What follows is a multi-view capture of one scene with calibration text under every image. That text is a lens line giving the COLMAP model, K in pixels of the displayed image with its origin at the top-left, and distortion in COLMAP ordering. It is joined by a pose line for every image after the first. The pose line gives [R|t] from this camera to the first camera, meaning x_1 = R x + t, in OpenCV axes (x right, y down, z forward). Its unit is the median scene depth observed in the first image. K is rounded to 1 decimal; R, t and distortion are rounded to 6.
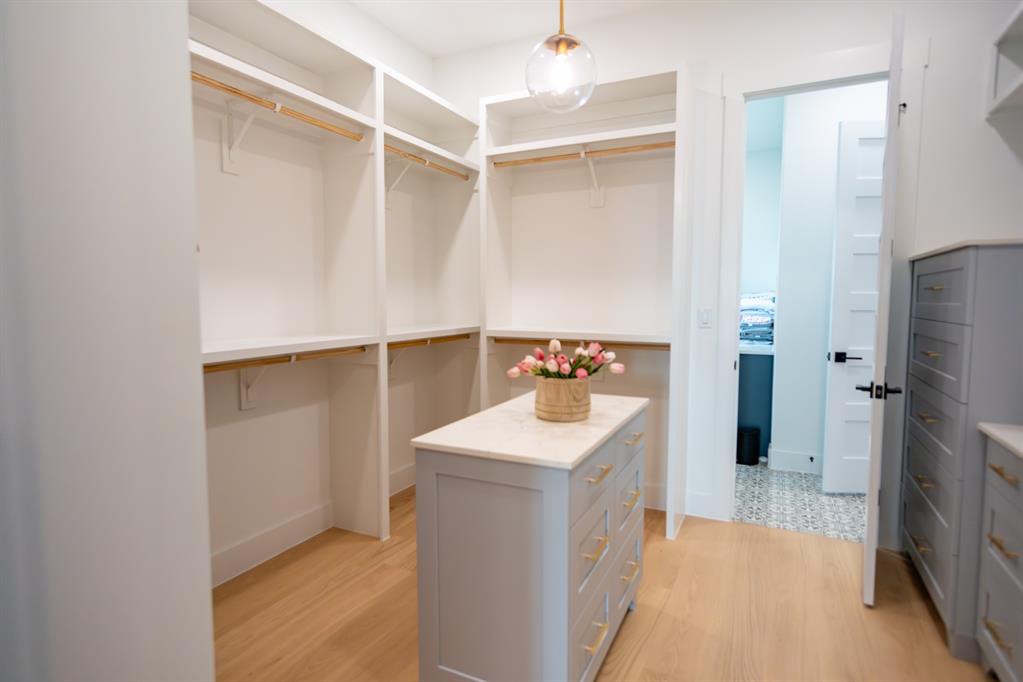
lens RADIAL K [[546.3, 0, 510.7], [0, 546.3, 337.7], [0, 0, 1]] dist [0.003023, 0.000747]
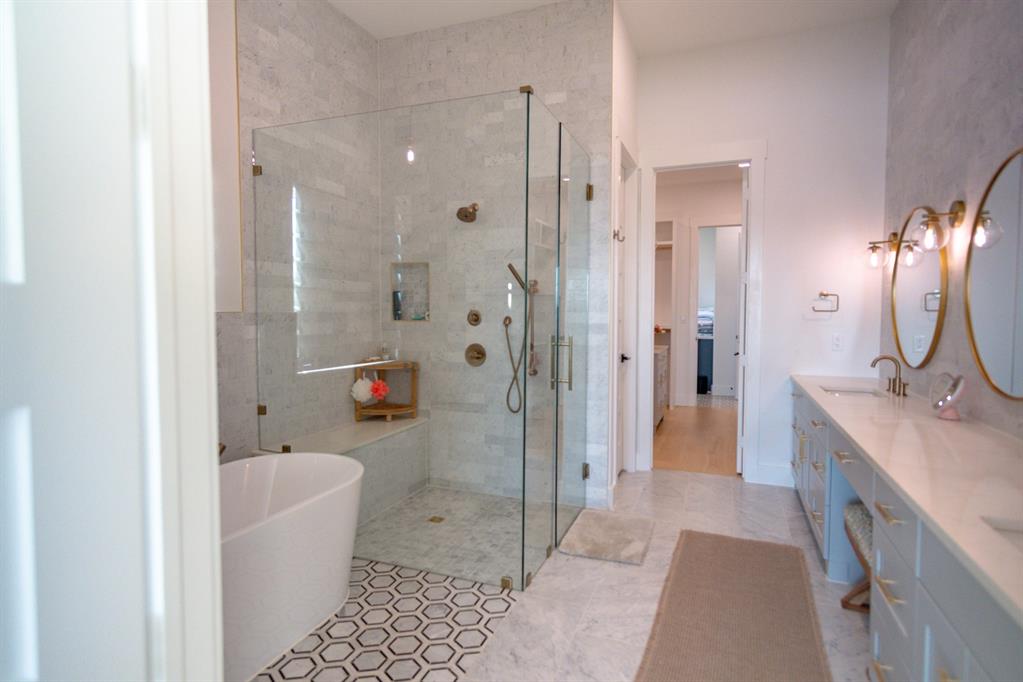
lens RADIAL K [[546.3, 0, 510.7], [0, 546.3, 337.7], [0, 0, 1]] dist [0.003023, 0.000747]
pose [[0.997039, -0.002783, 0.076844, -0.420539], [0.004404, 0.999771, -0.020931, 0.064277], [-0.076768, 0.021207, 0.996823, -0.955169]]
